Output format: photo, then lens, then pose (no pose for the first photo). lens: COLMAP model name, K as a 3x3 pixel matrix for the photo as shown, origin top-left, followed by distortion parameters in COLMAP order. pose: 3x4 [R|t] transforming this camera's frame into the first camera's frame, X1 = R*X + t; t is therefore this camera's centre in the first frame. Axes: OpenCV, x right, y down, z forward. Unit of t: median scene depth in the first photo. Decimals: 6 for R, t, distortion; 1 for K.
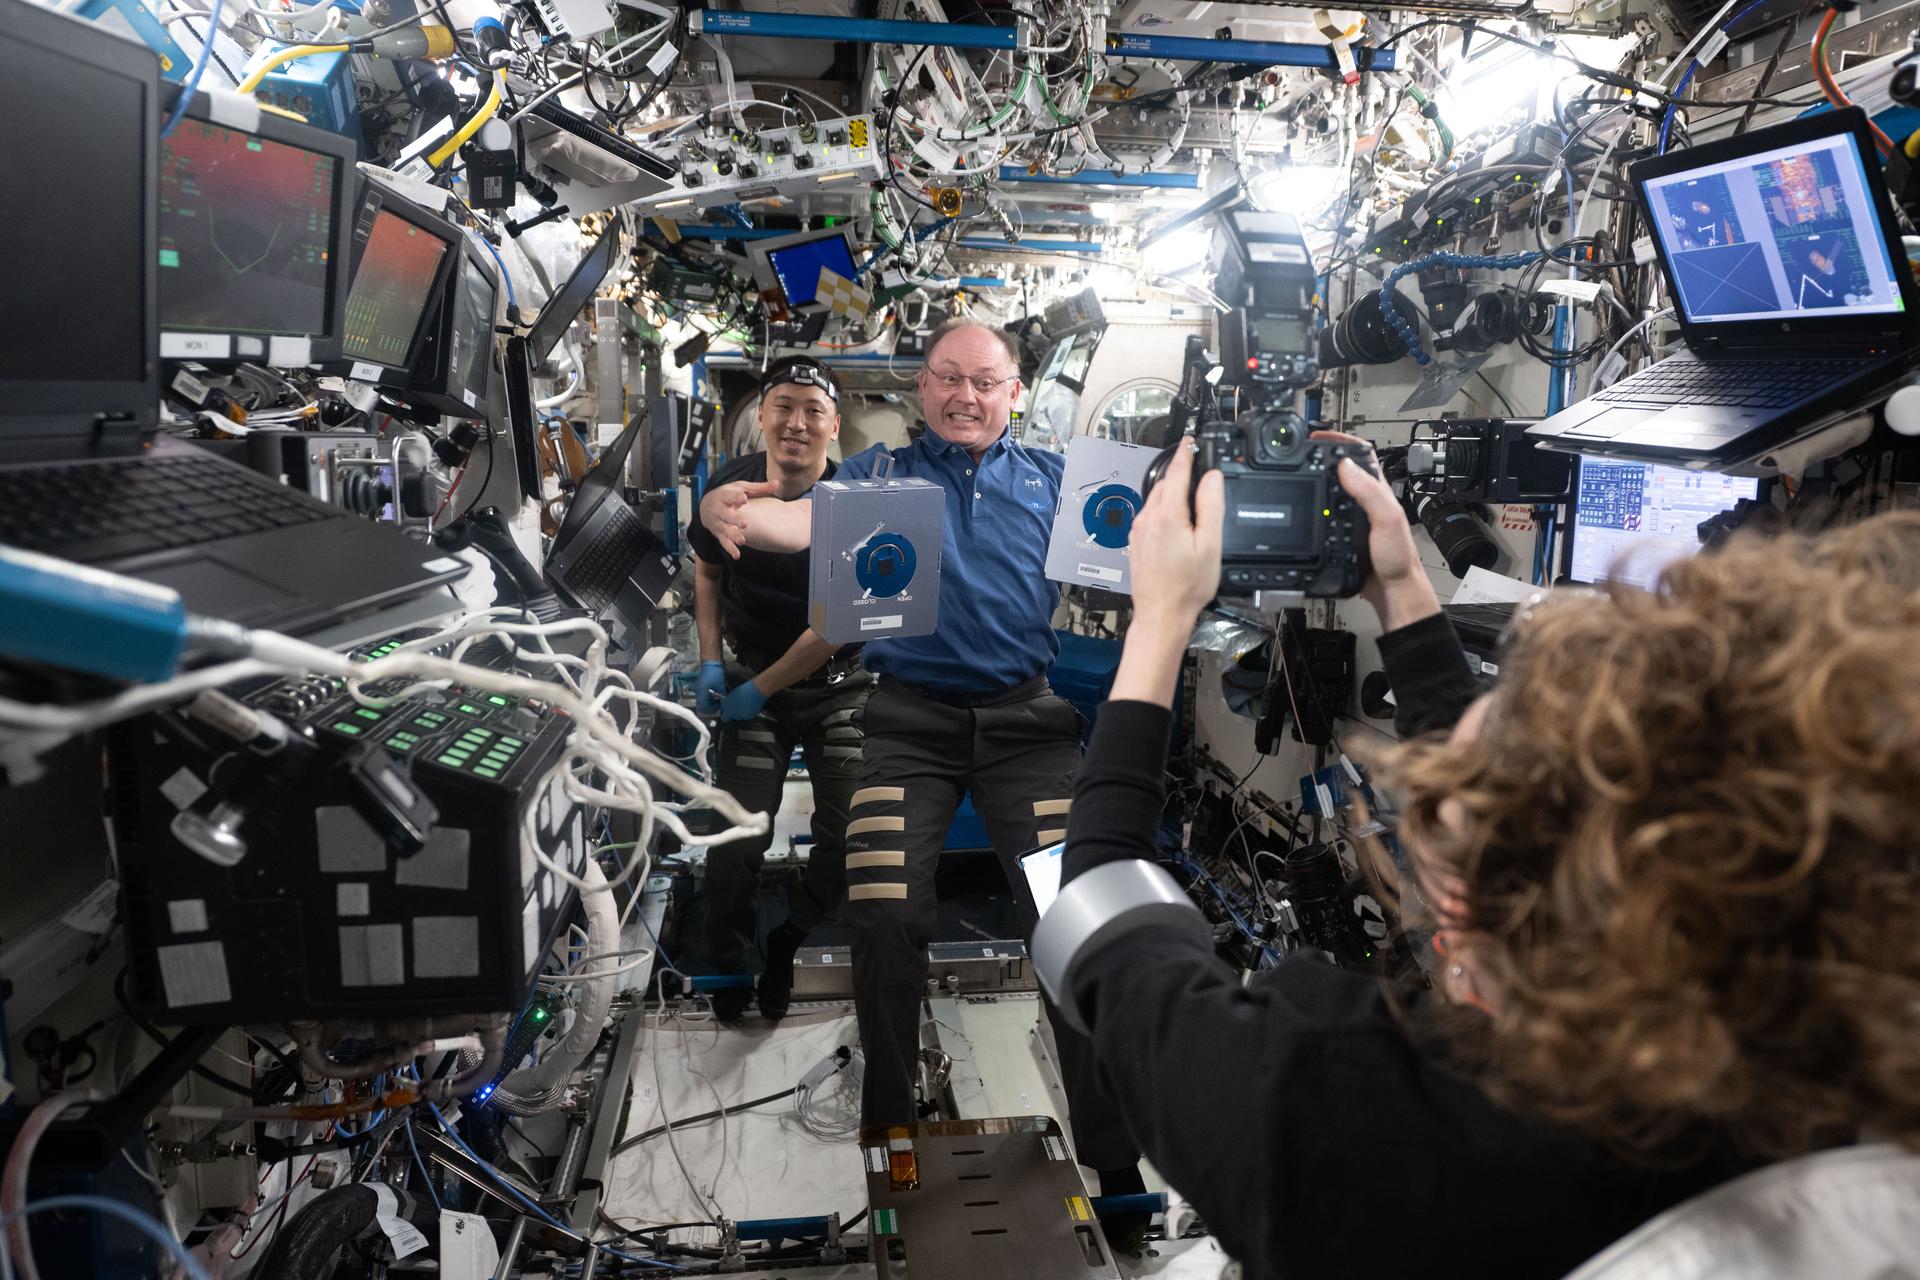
lens RADIAL K [[1247.5, 0, 960.8], [0, 1247.5, 642.9], [0, 0, 1]] dist [-0.009177, 0.001447]
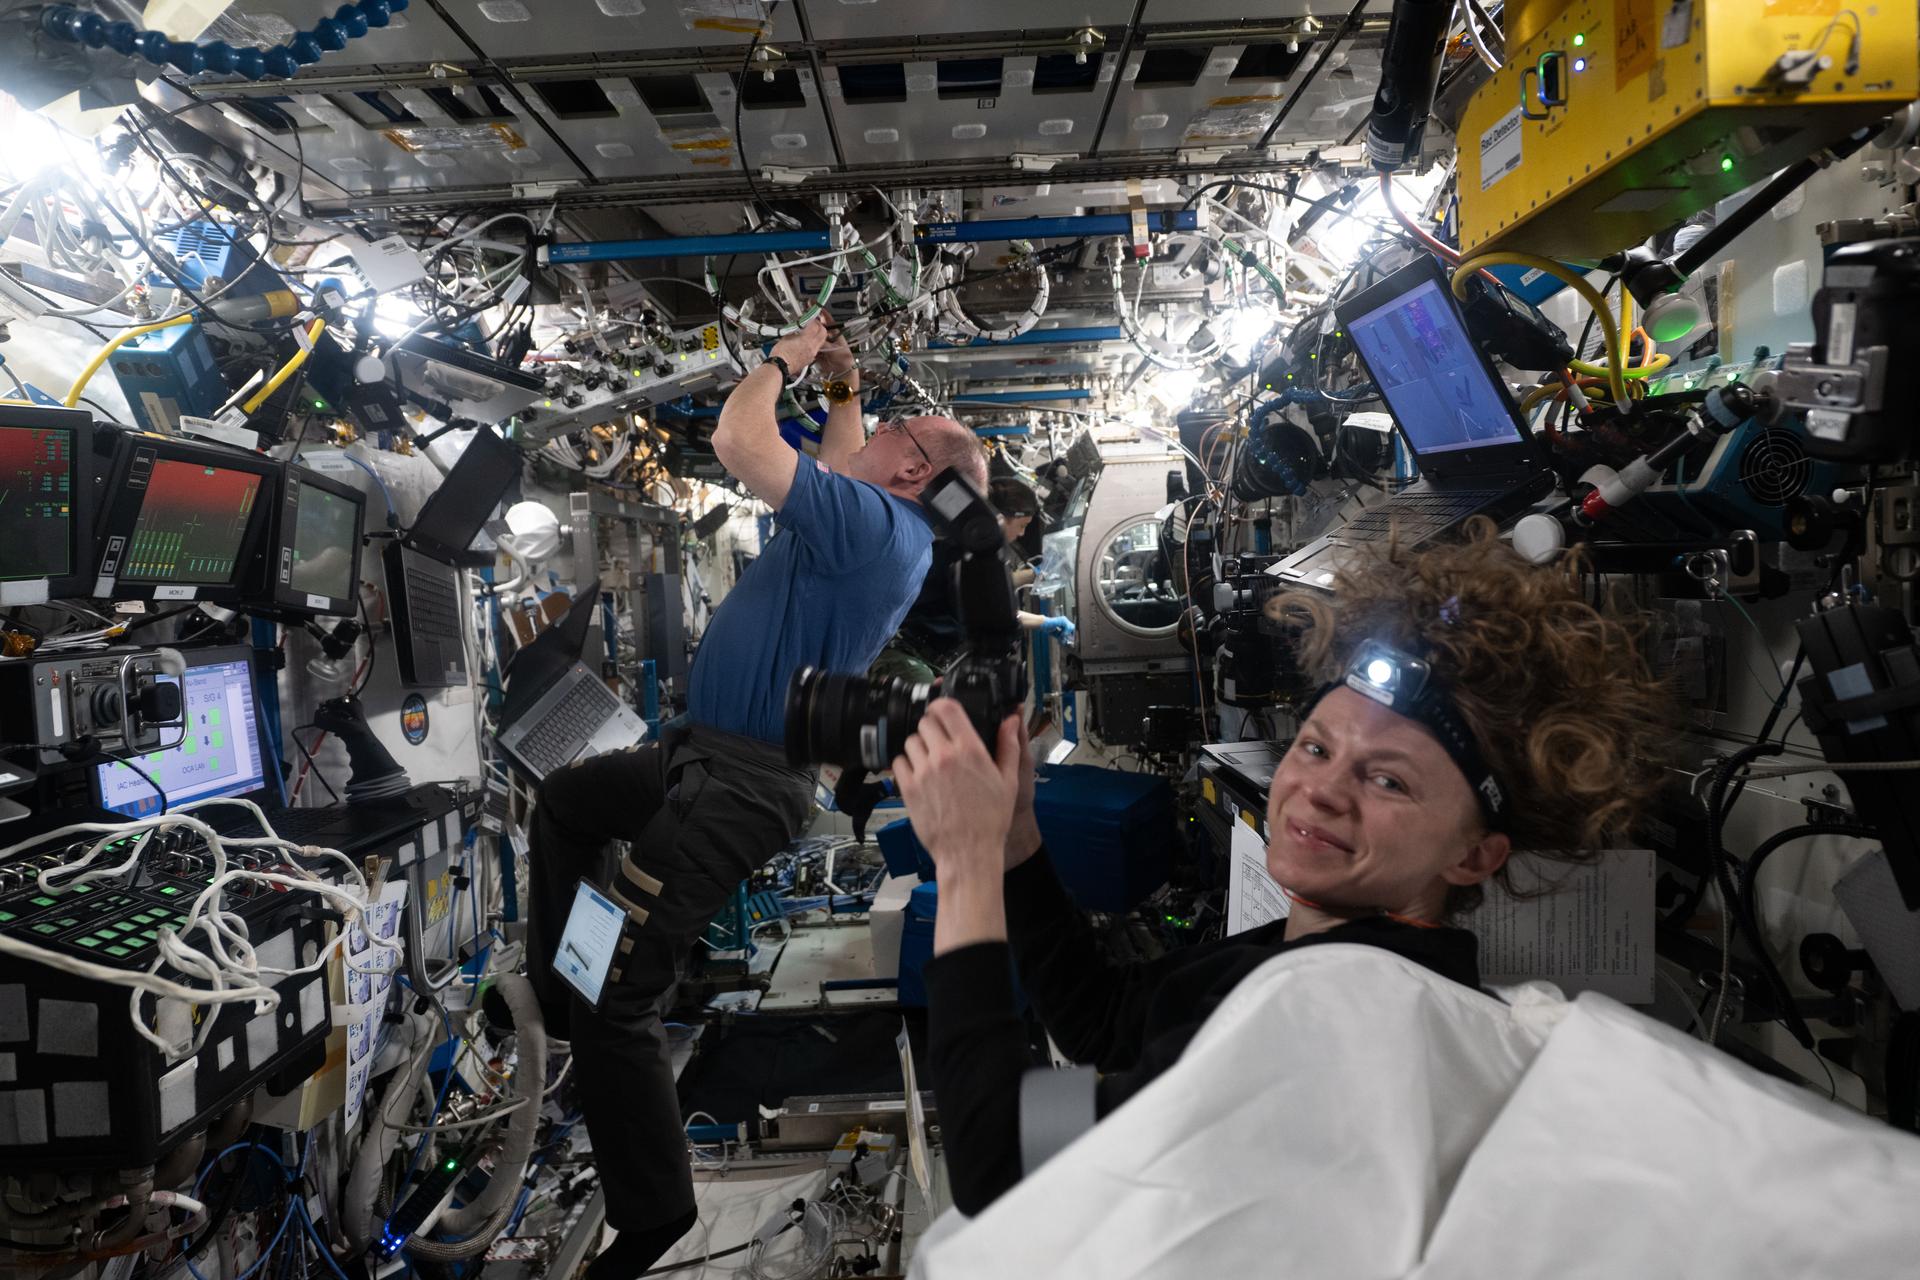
lens RADIAL K [[1247.5, 0, 959.1], [0, 1247.5, 640.2], [0, 0, 1]] dist [-0.009177, 0.001447]
pose [[0.988285, -0.056082, -0.141943, 0.273294], [0.040646, 0.993166, -0.109402, -0.011711], [0.147109, 0.102351, 0.983811, -0.019058]]
